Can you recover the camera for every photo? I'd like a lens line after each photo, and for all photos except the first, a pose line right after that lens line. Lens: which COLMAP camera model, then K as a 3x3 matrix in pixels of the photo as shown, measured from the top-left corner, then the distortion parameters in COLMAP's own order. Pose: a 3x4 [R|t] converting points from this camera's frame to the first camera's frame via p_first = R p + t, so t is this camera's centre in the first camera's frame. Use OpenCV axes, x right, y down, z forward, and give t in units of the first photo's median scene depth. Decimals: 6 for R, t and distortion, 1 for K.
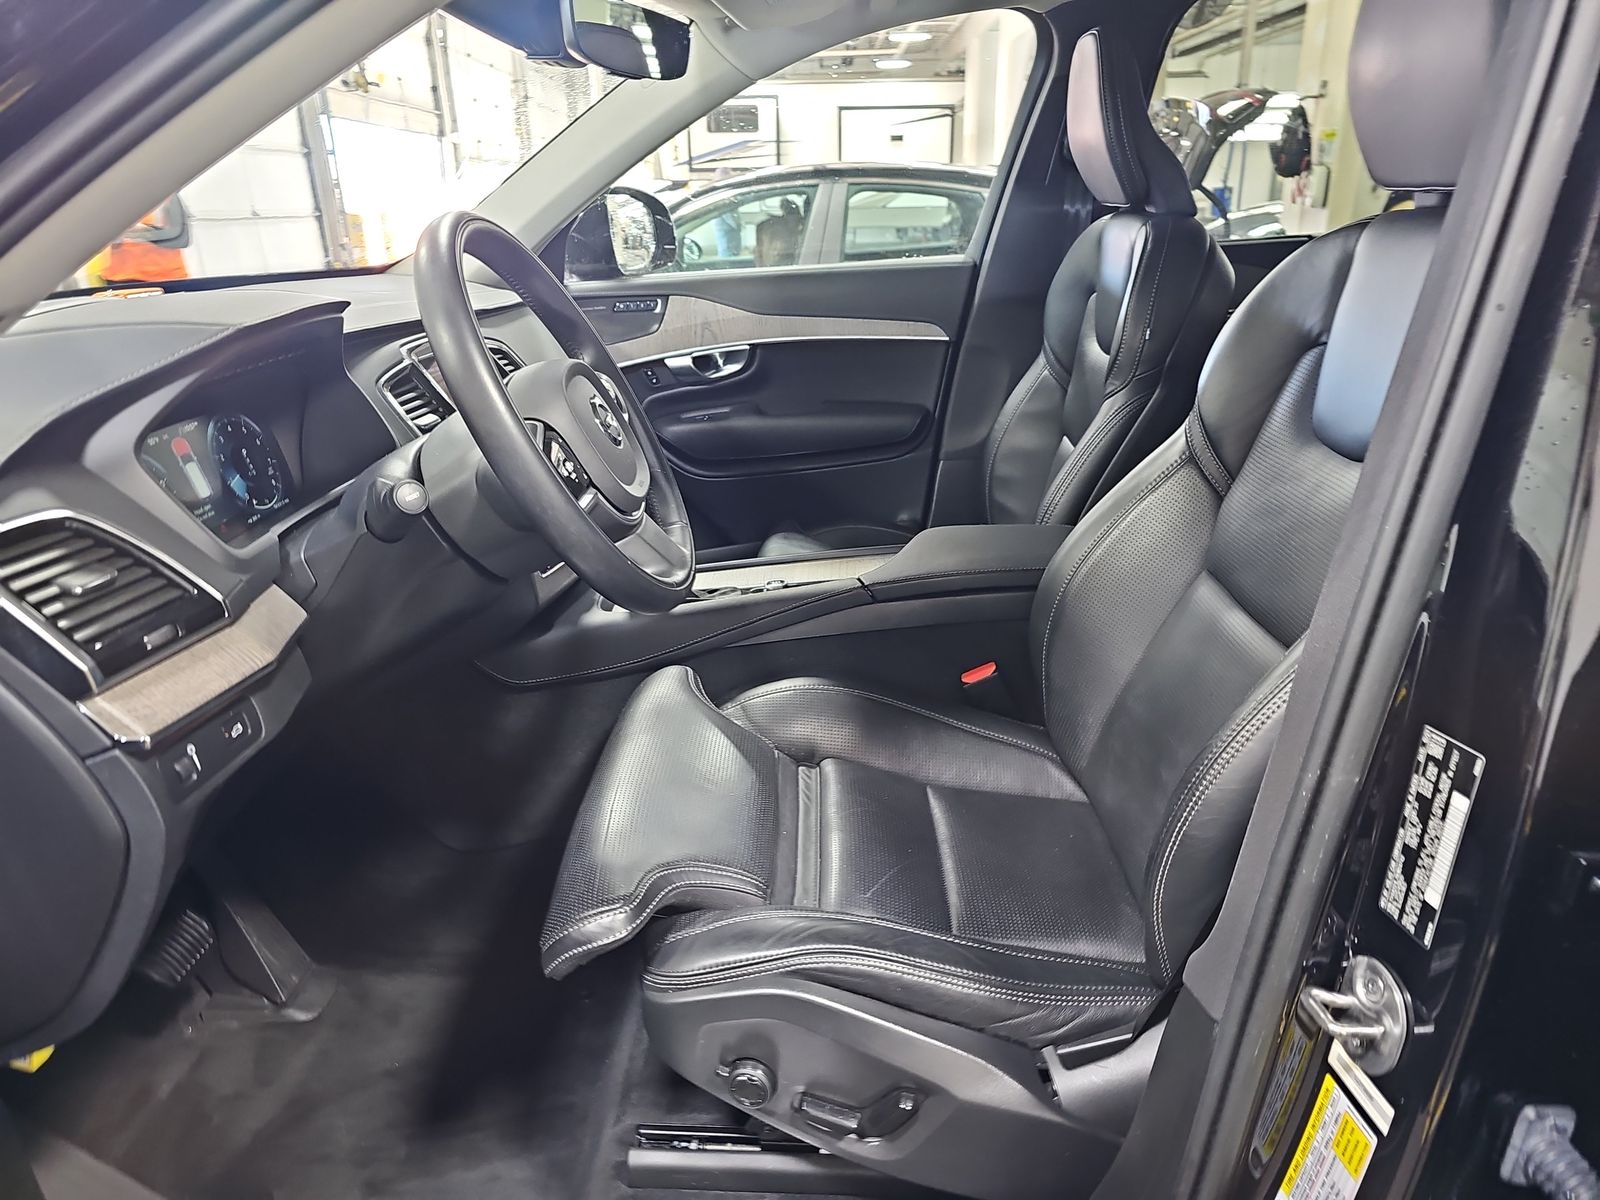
lens RADIAL K [[1056.4, 0, 833.5], [0, 1056.4, 646.4], [0, 0, 1]] dist [0.002719, -0.062876]
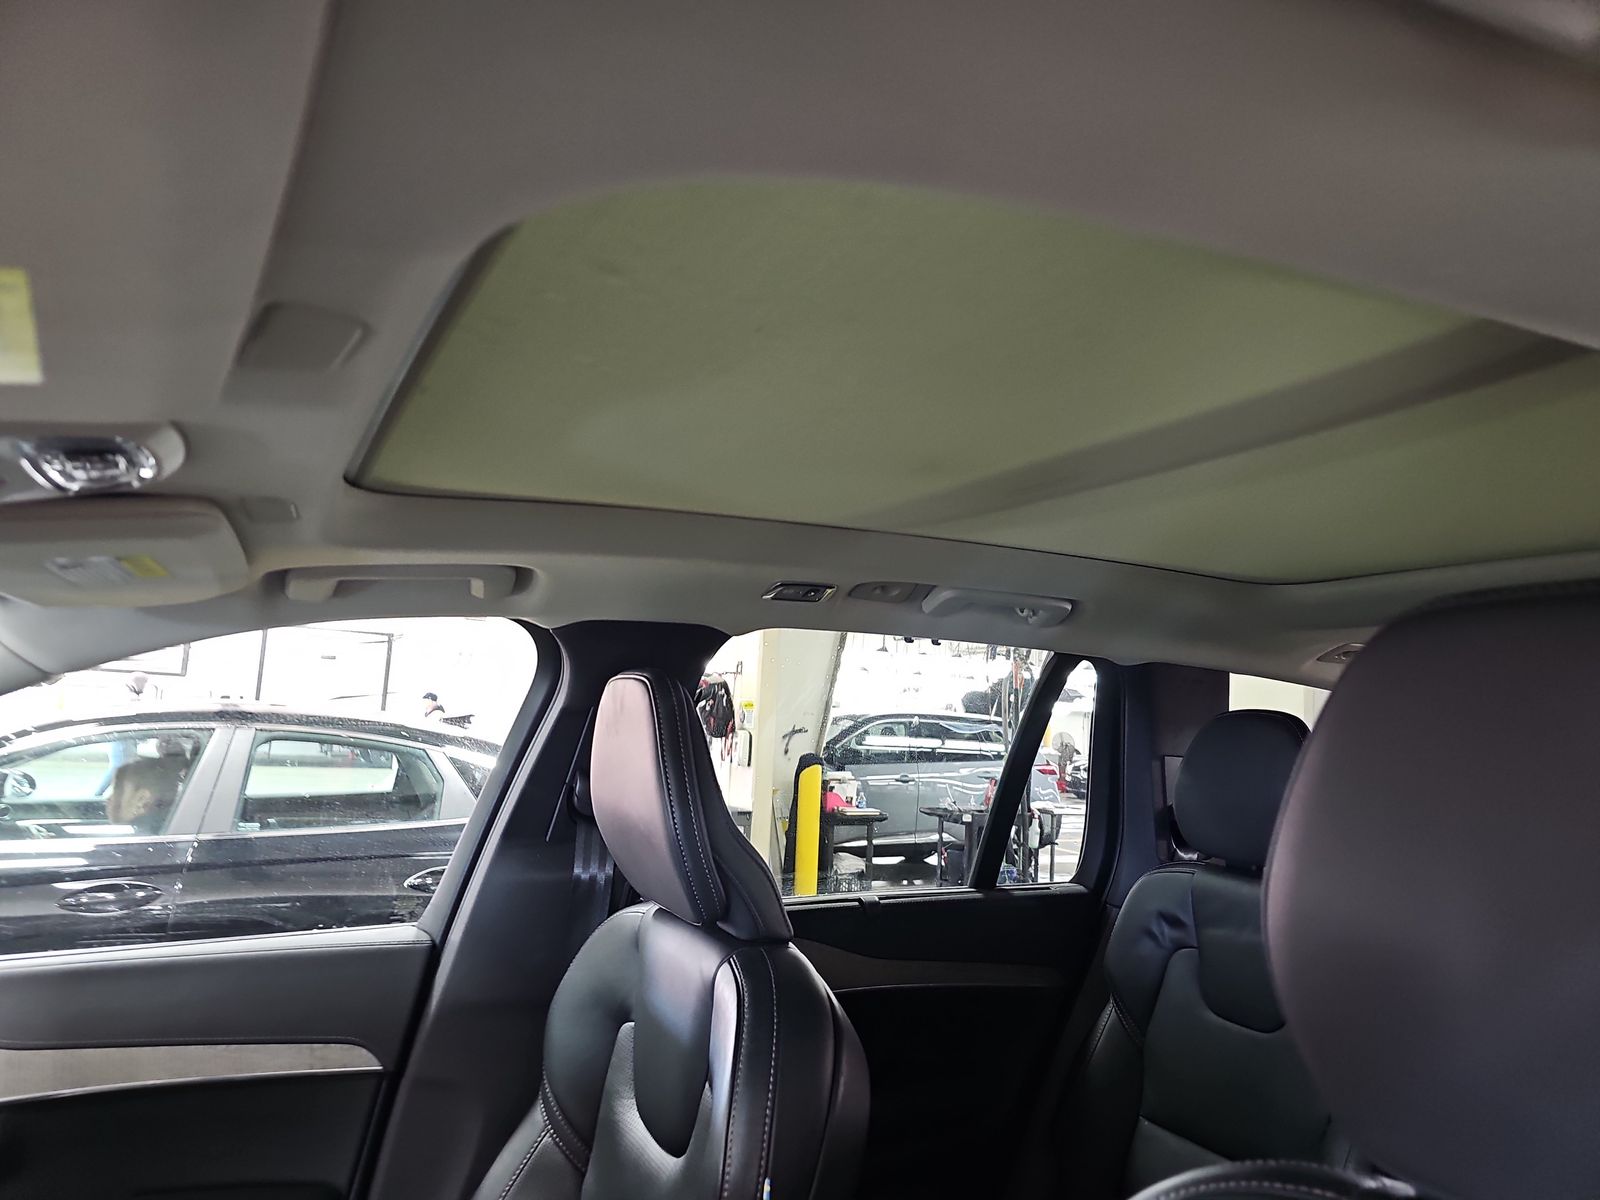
lens RADIAL K [[1056.4, 0, 833.5], [0, 1056.4, 646.4], [0, 0, 1]] dist [0.002719, -0.062876]
pose [[0.870086, 0.127969, 0.475998, 0.018389], [0.106704, 0.893907, -0.435368, -0.231450], [-0.481211, 0.429598, 0.764121, 0.329890]]
